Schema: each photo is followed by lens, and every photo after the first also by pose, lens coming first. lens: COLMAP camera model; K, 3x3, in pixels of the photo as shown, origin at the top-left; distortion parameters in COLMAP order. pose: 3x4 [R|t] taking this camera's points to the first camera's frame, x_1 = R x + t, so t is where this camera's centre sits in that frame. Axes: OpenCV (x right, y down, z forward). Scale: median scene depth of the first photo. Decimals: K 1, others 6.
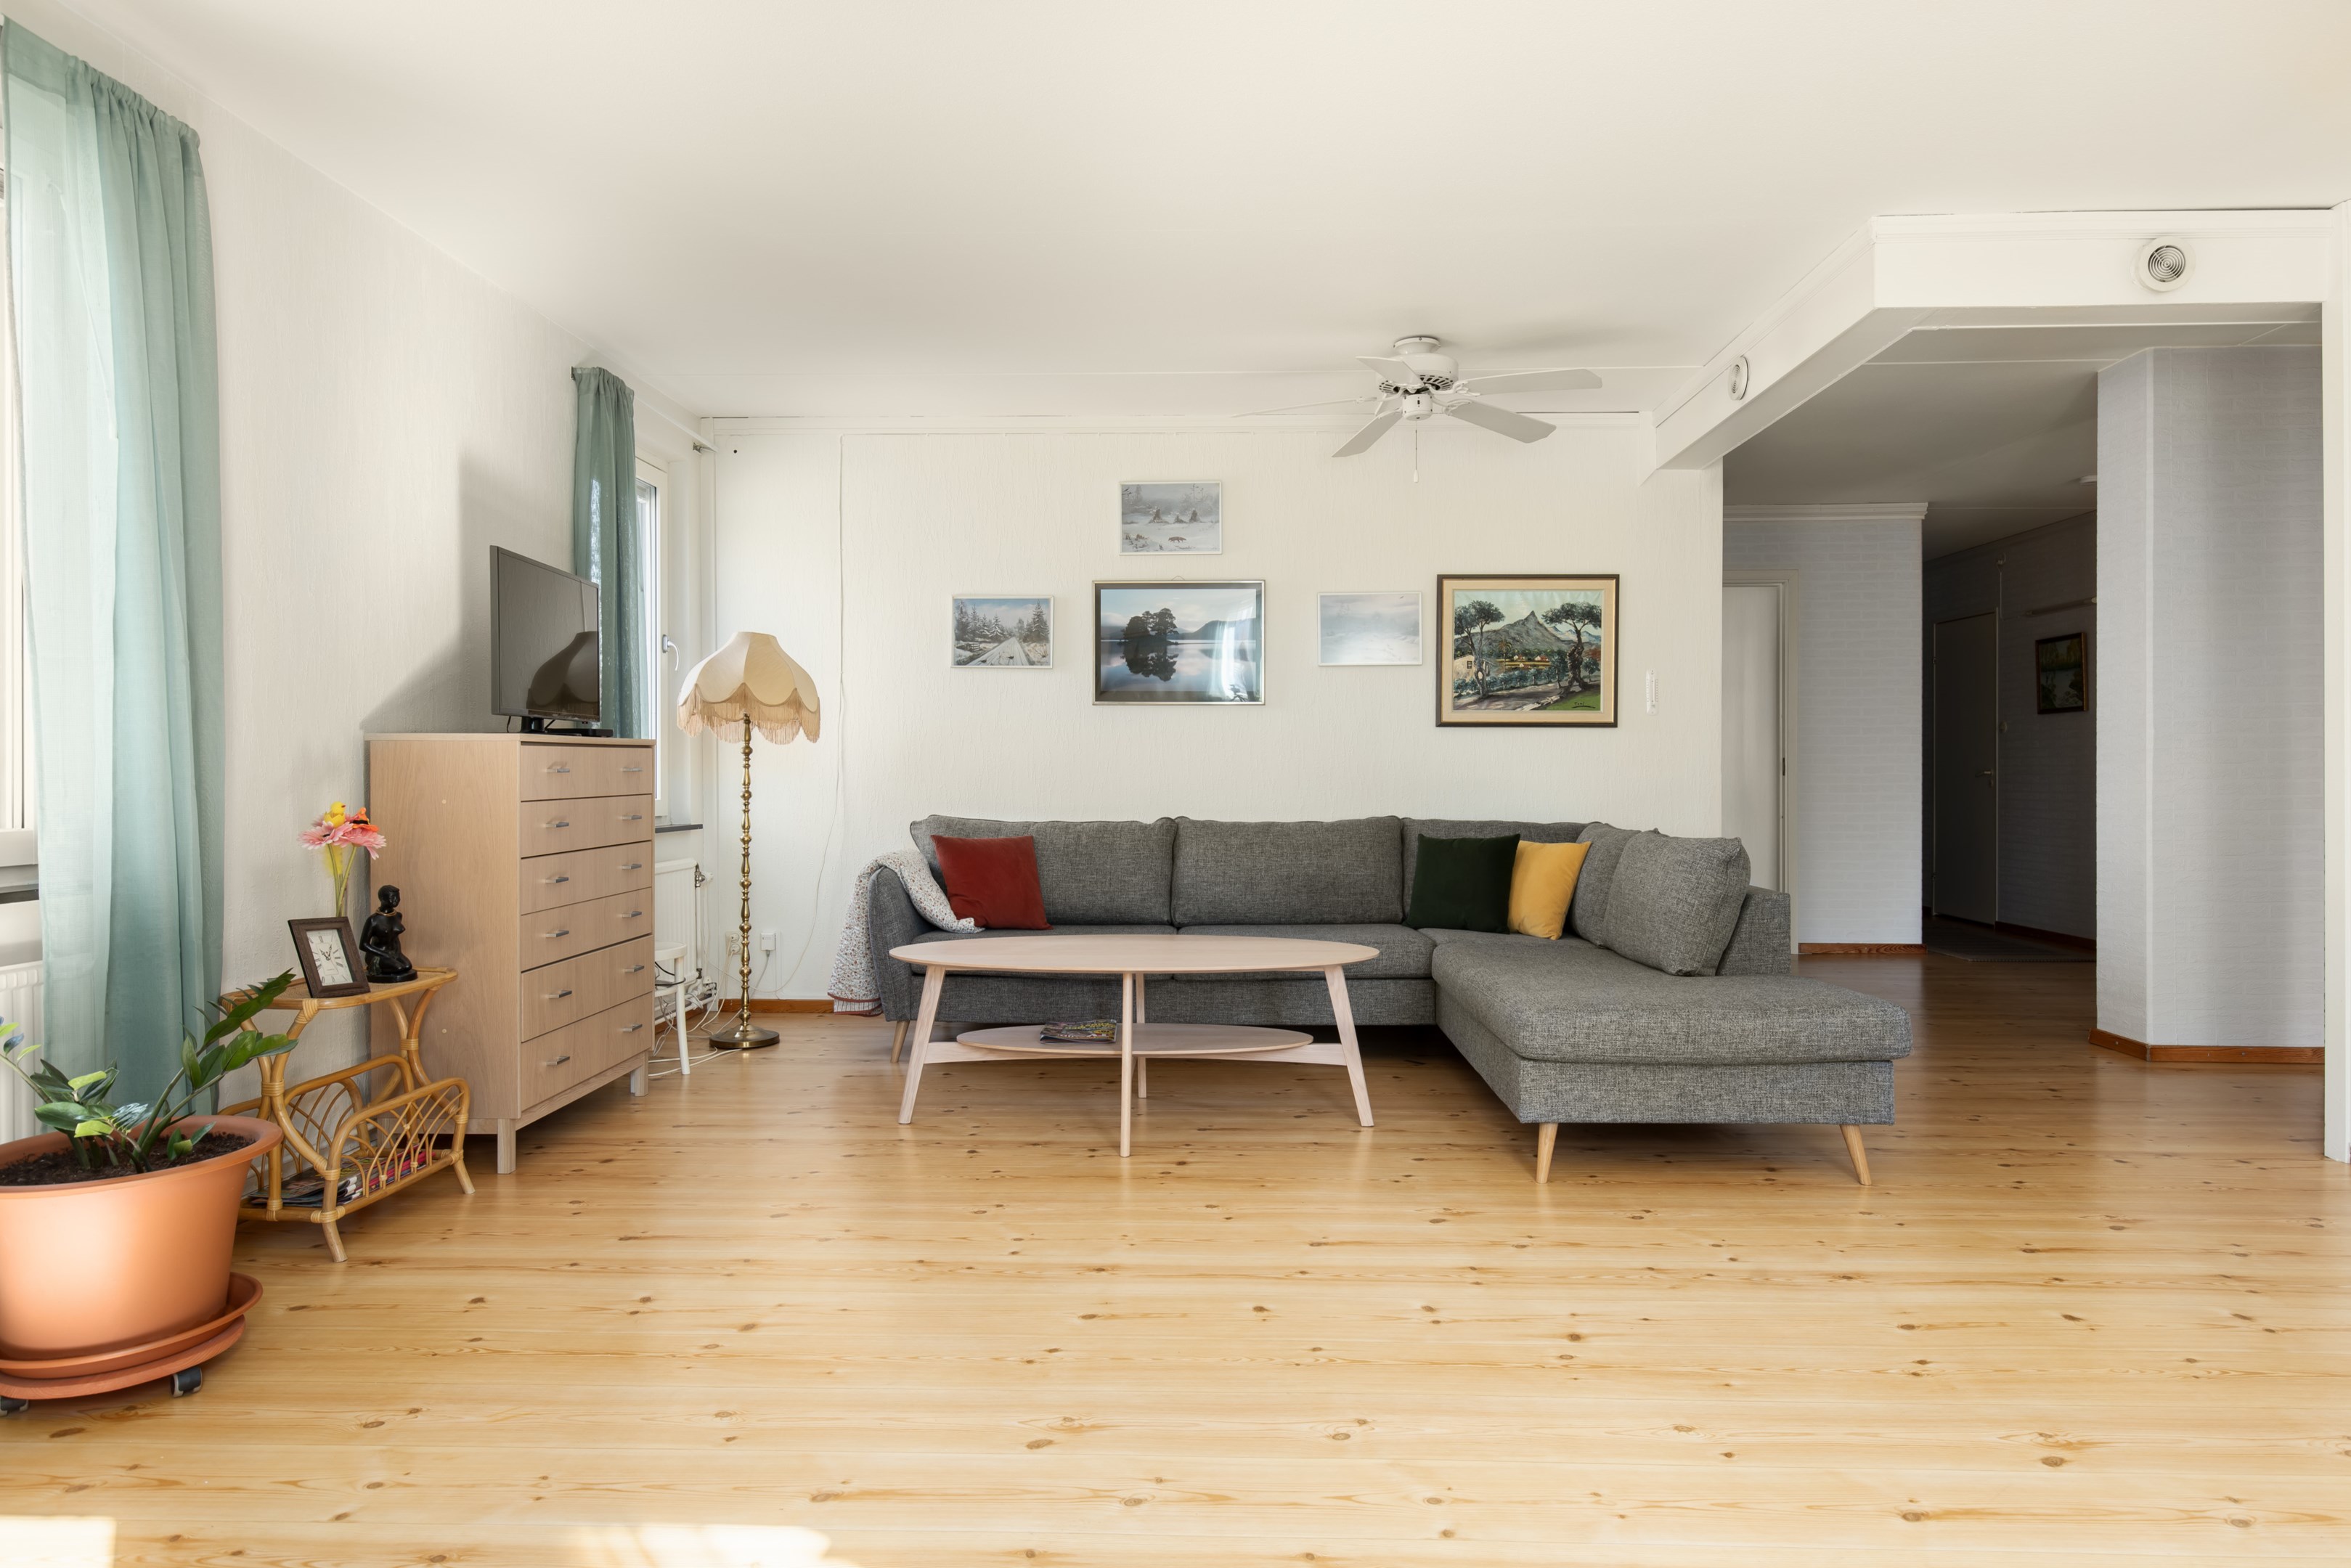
lens RADIAL K [[1312.0, 0, 1182.8], [0, 1312.0, 770.9], [0, 0, 1]] dist [0.002848, -0.000468]
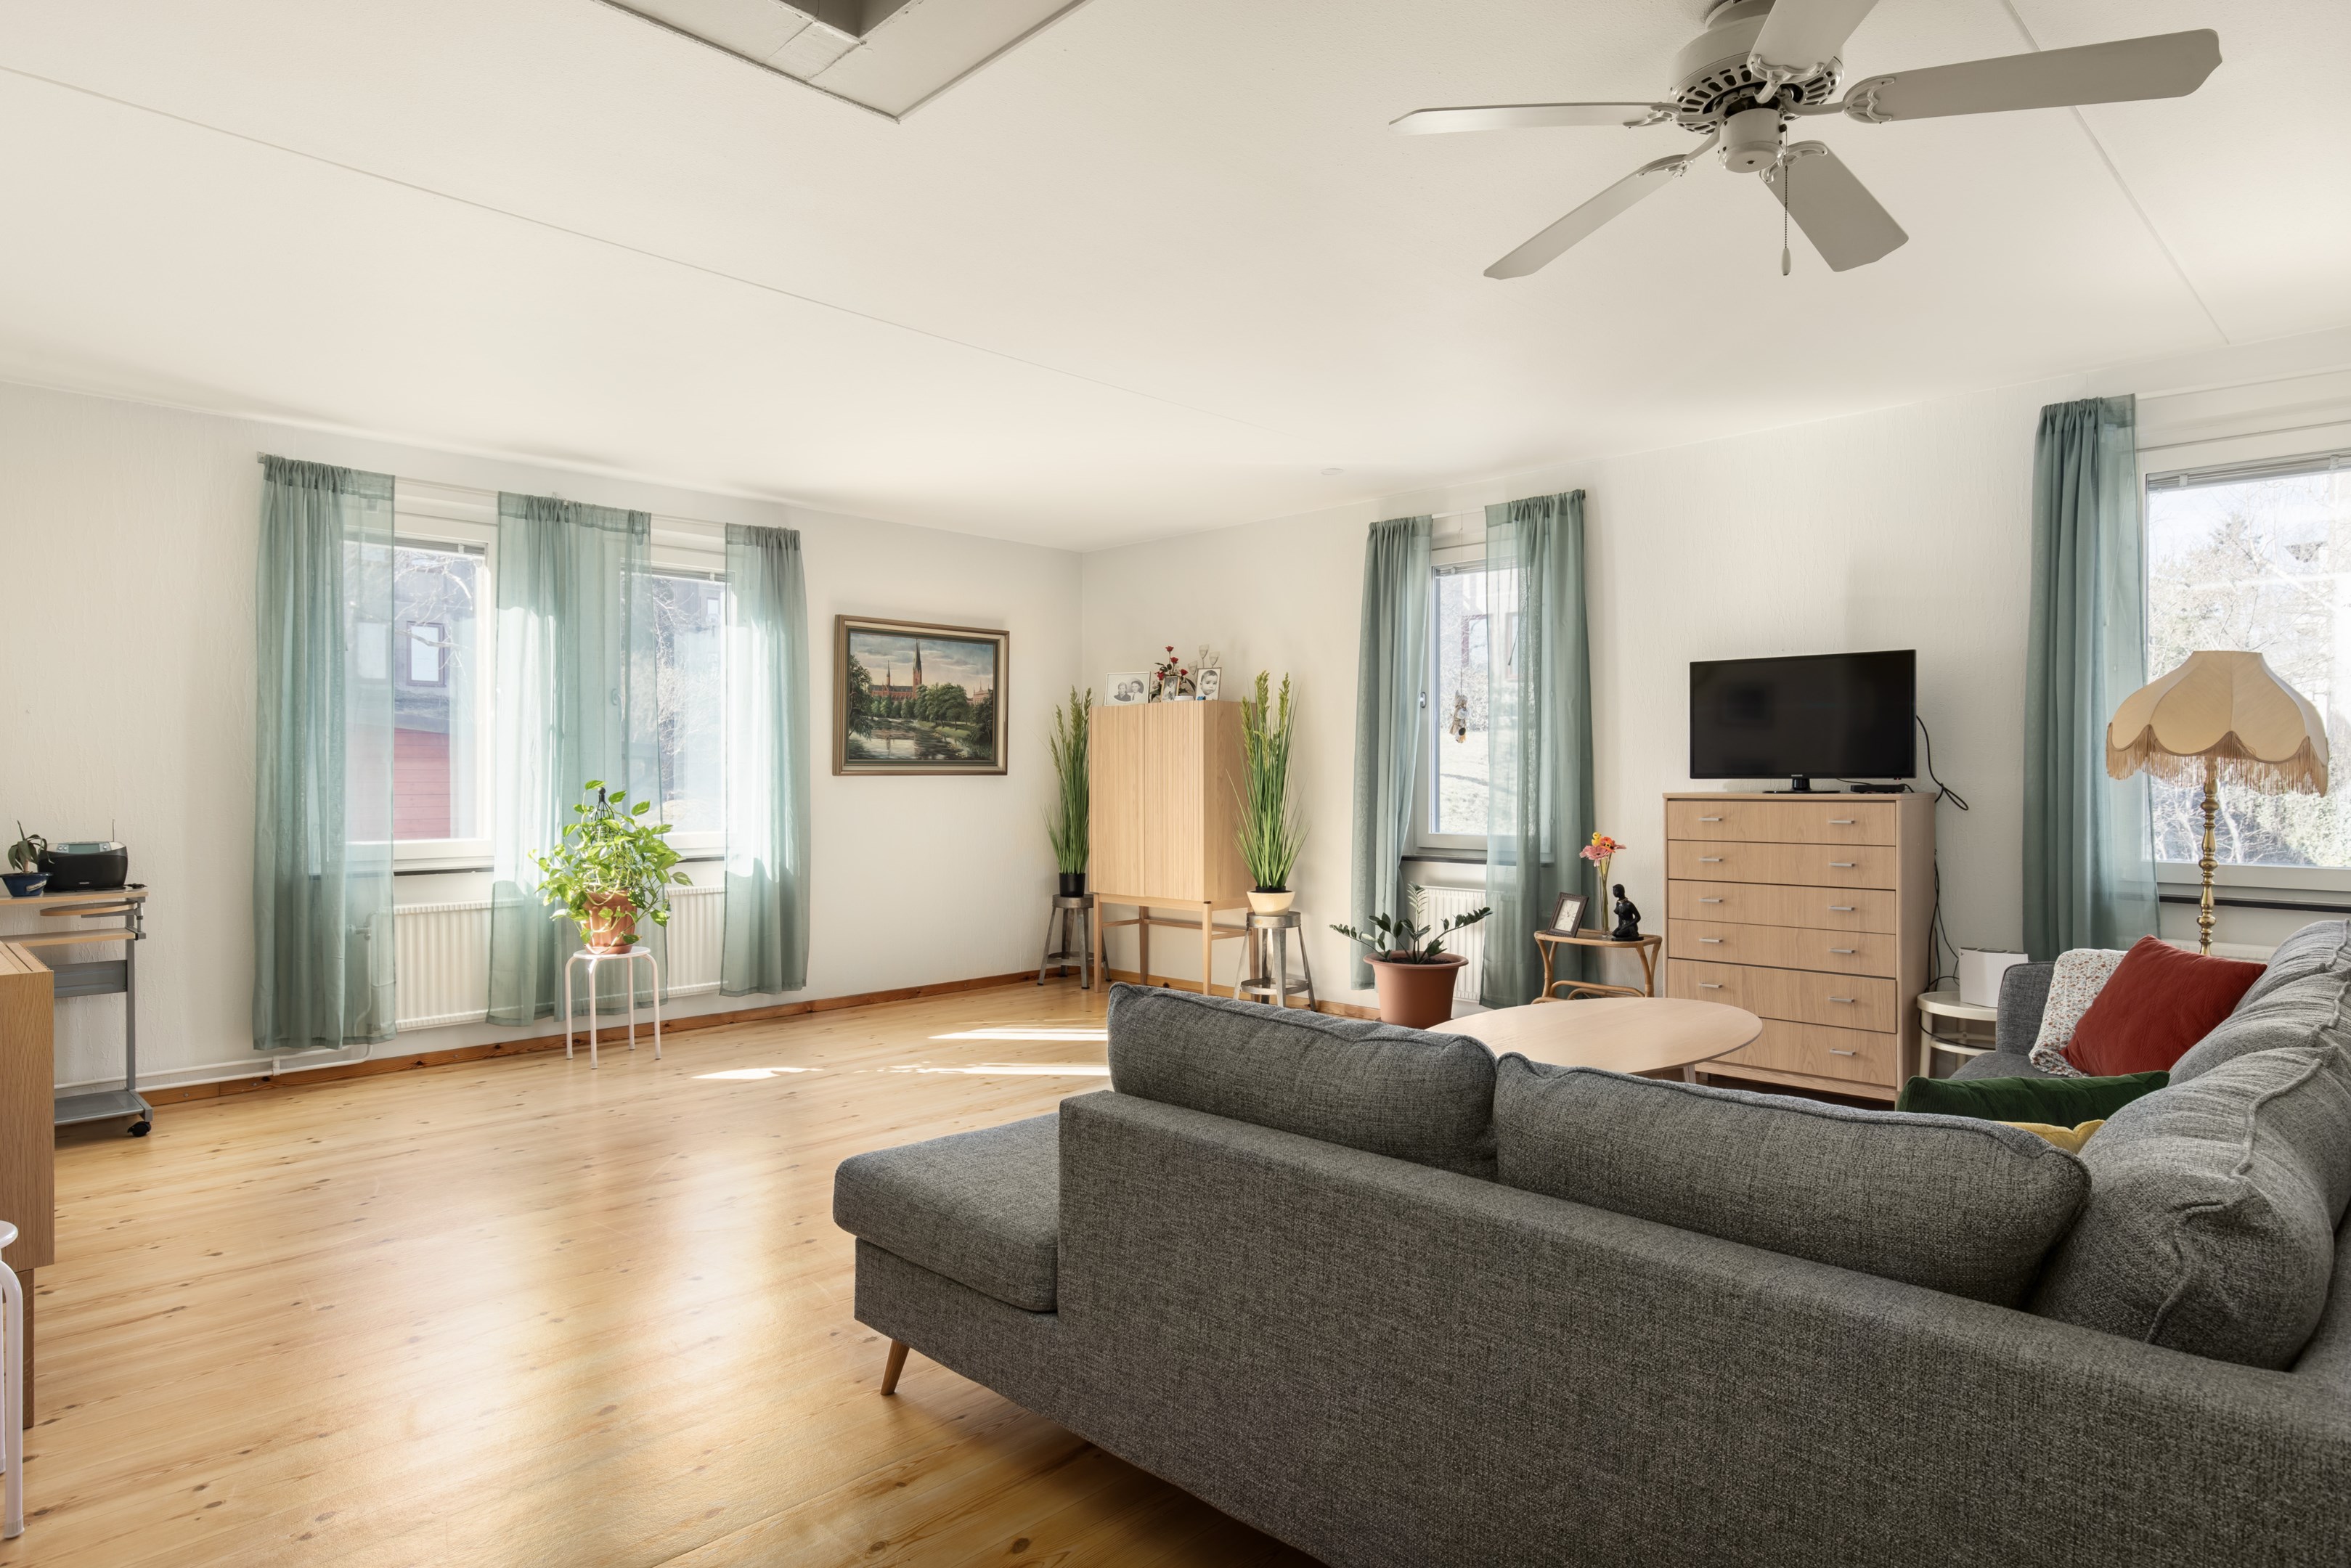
lens RADIAL K [[1312.0, 0, 1182.8], [0, 1312.0, 770.9], [0, 0, 1]] dist [0.002848, -0.000468]
pose [[-0.669948, -0.001536, -0.742407, 1.176122], [-0.001387, 0.999999, -0.000817, -0.063909], [0.742407, 0.000482, -0.669949, 1.991508]]
